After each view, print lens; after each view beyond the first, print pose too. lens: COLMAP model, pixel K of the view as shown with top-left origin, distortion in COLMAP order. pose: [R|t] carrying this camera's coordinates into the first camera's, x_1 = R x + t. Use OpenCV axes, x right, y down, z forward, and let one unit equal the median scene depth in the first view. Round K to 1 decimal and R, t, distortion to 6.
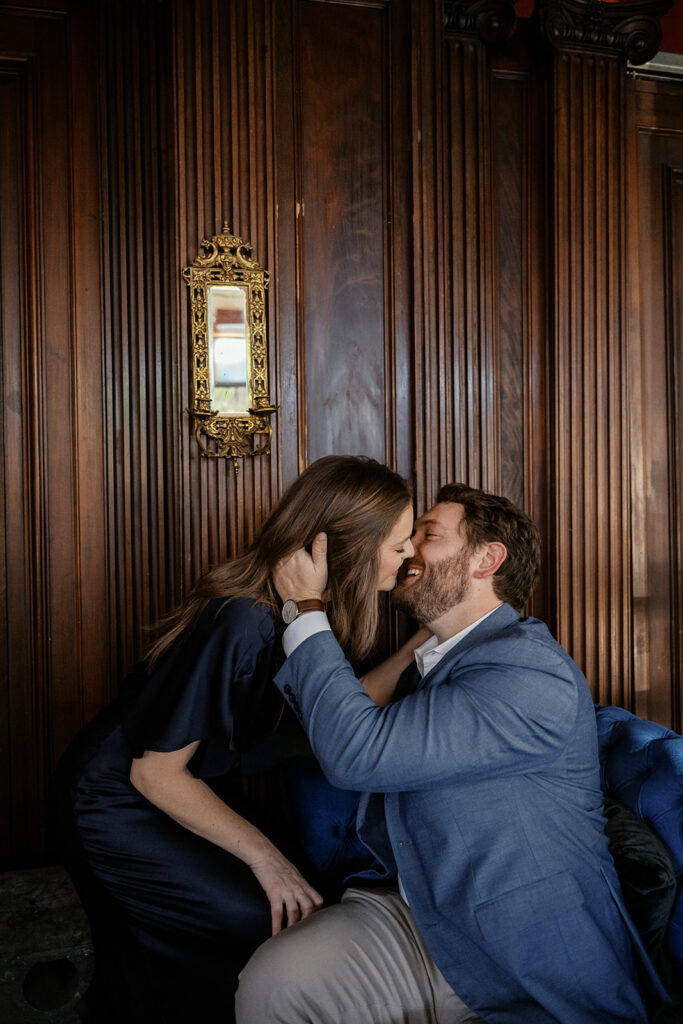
lens RADIAL K [[674.0, 0, 341.5], [0, 674.0, 512.0], [0, 0, 1]] dist [-0.001350, 0.002349]
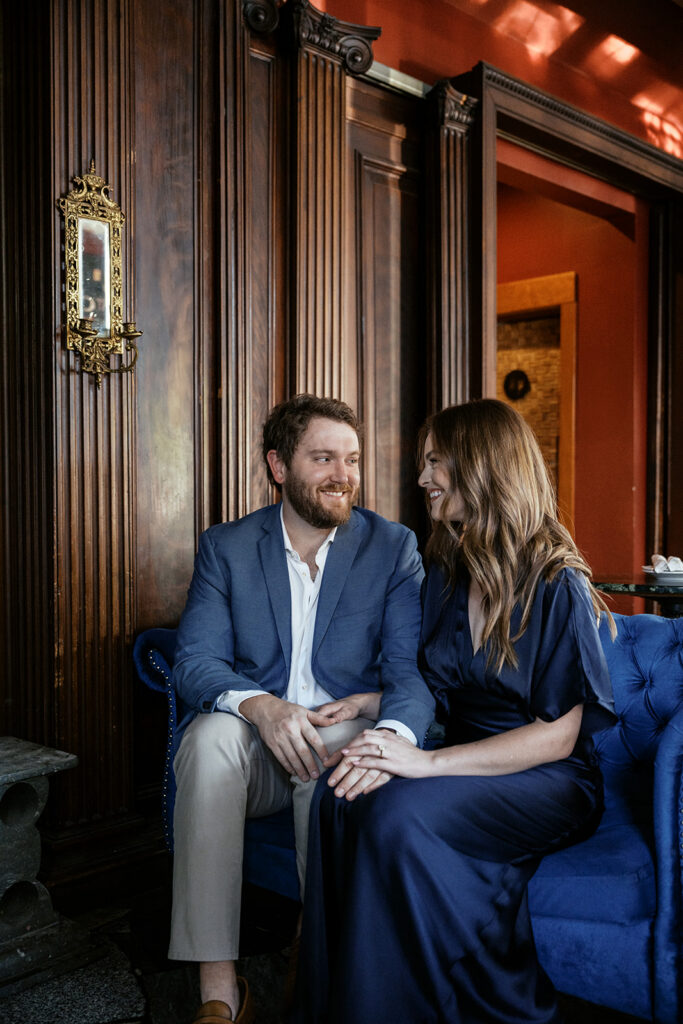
lens RADIAL K [[873.2, 0, 341.5], [0, 873.2, 512.0], [0, 0, 1]] dist [-0.002078, 0.004758]
pose [[0.845172, -0.017009, 0.534224, -0.541310], [0.001560, 0.999568, 0.029357, 0.098843], [-0.534492, -0.023979, 0.844833, -0.418543]]
